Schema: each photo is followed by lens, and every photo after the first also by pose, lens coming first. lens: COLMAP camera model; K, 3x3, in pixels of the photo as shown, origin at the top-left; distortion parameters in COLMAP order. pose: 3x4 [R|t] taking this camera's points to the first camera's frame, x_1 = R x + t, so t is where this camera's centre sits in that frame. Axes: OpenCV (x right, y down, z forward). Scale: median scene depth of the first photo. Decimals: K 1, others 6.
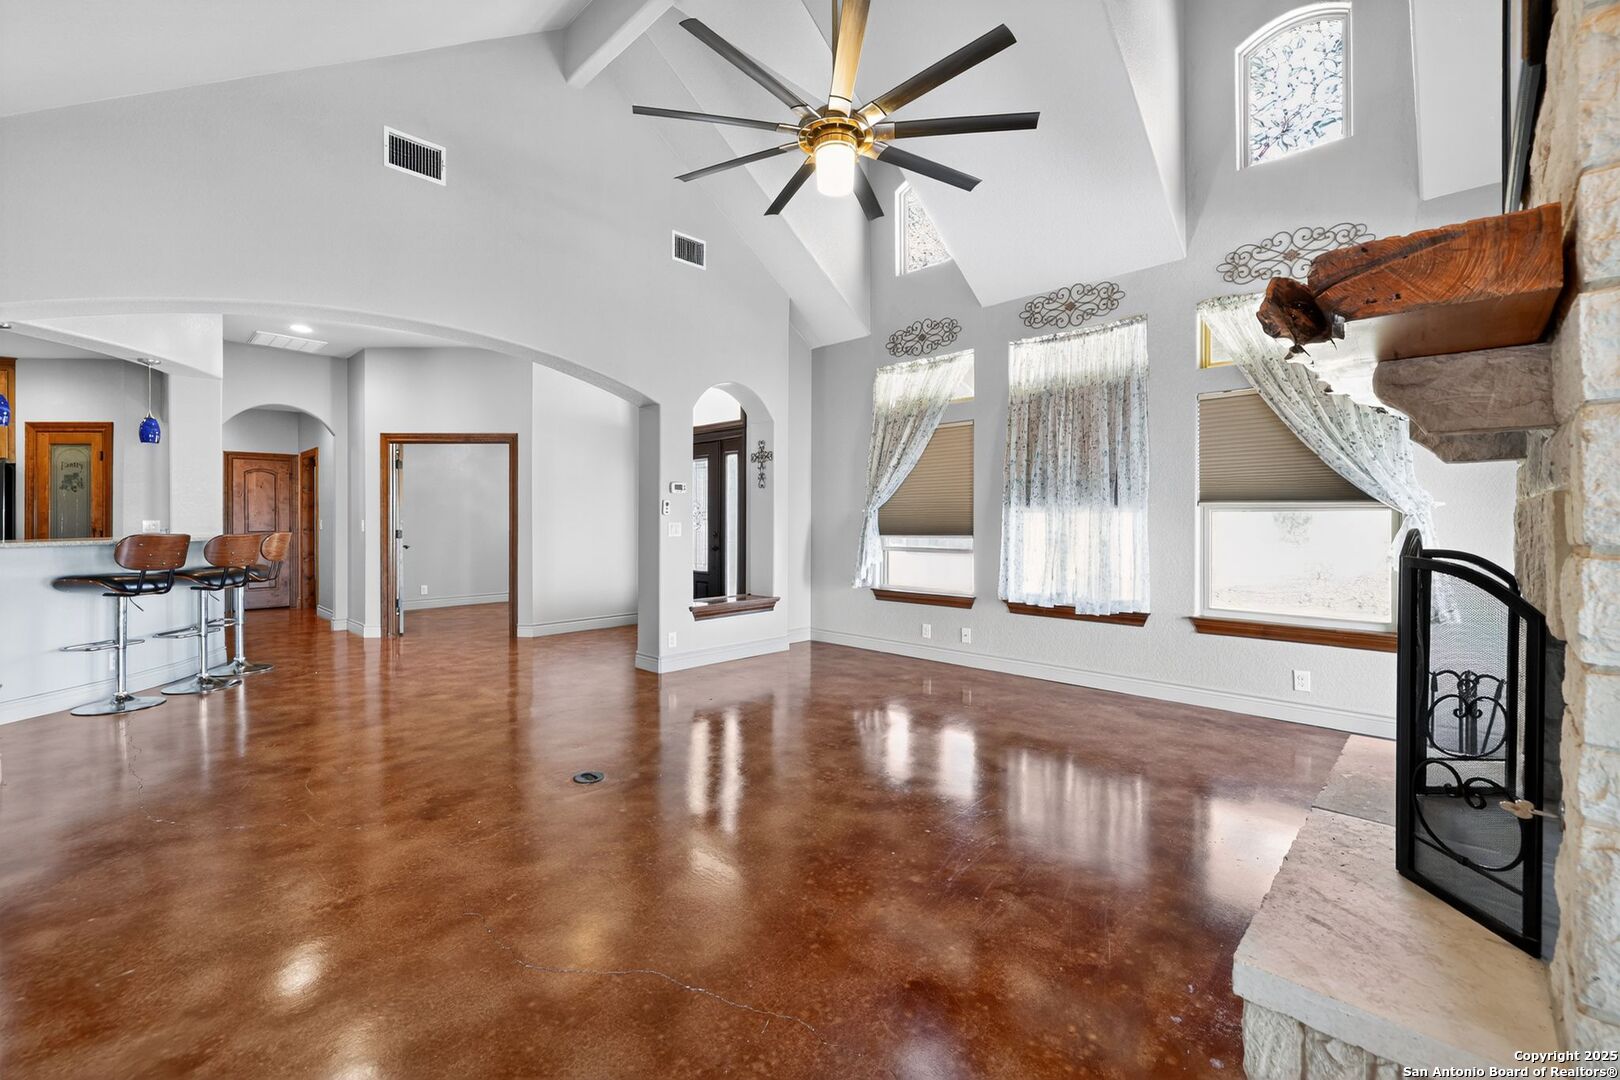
lens RADIAL K [[680.8, 0, 805.5], [0, 680.8, 535.1], [0, 0, 1]] dist [-0.002406, -0.000062]
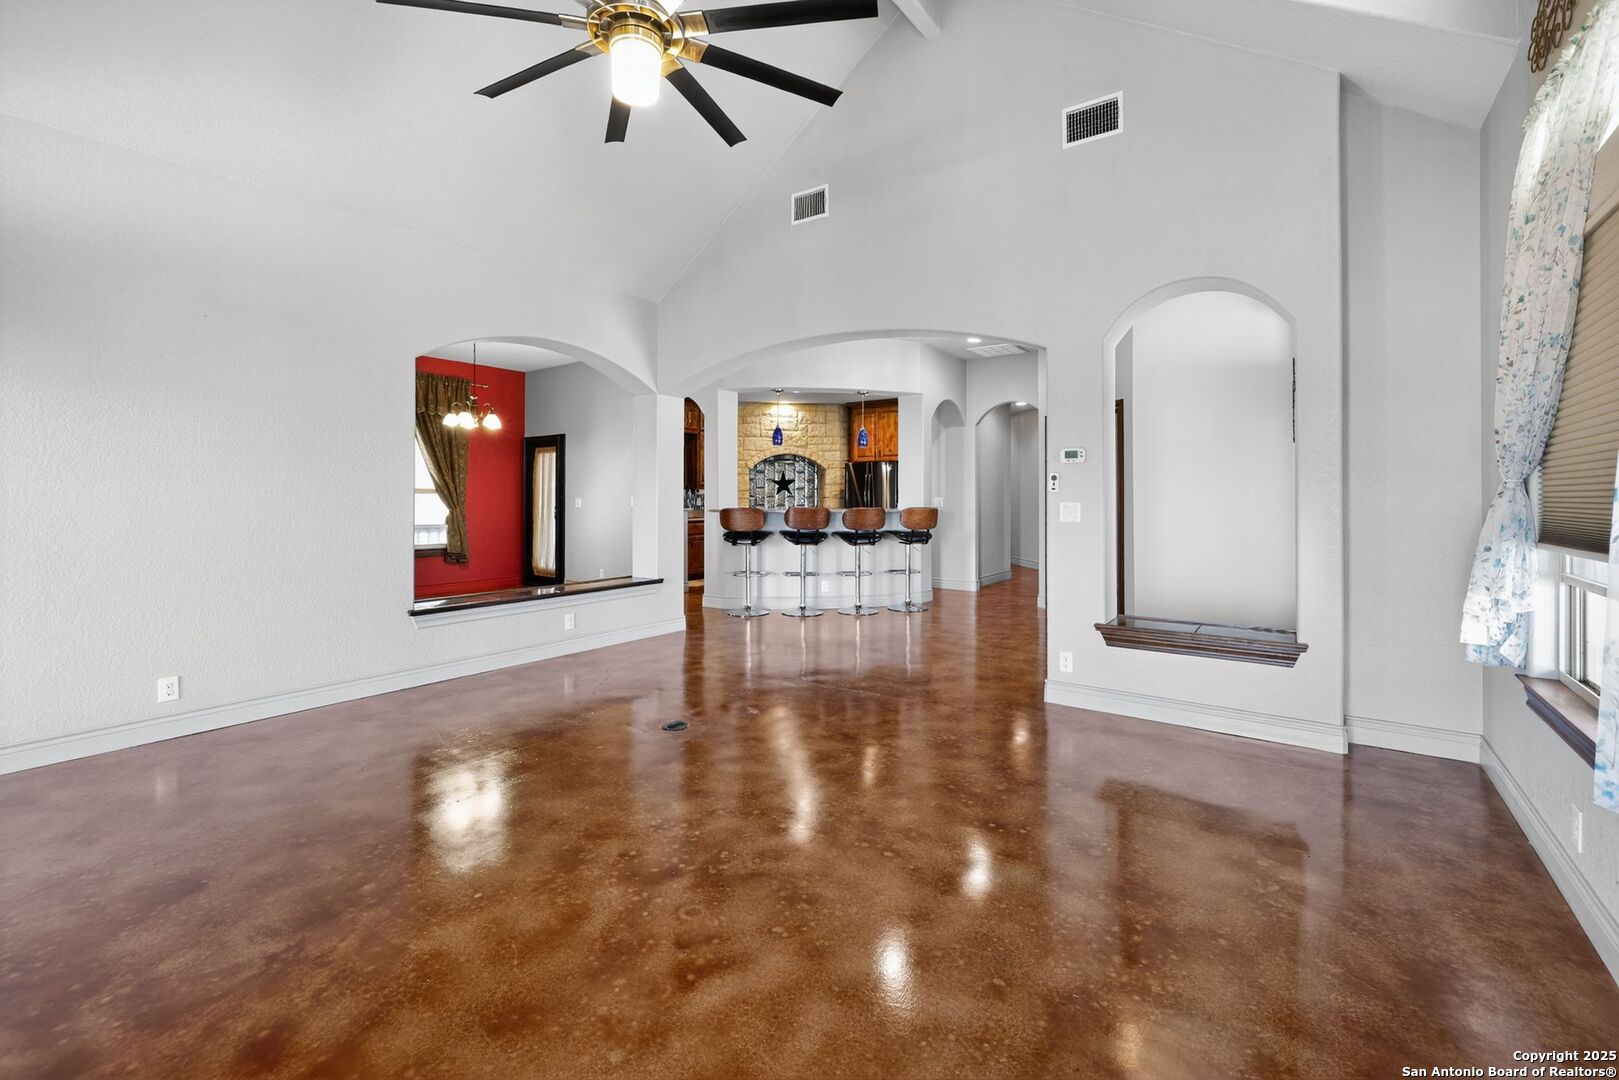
lens RADIAL K [[685.6, 0, 810.6], [0, 685.6, 513.0], [0, 0, 1]] dist [-0.002298, 0.000218]
pose [[0.160142, 0.024590, -0.986788, 0.624220], [-0.020219, 0.999562, 0.021627, -0.024125], [0.986887, 0.016488, 0.160569, 0.761617]]
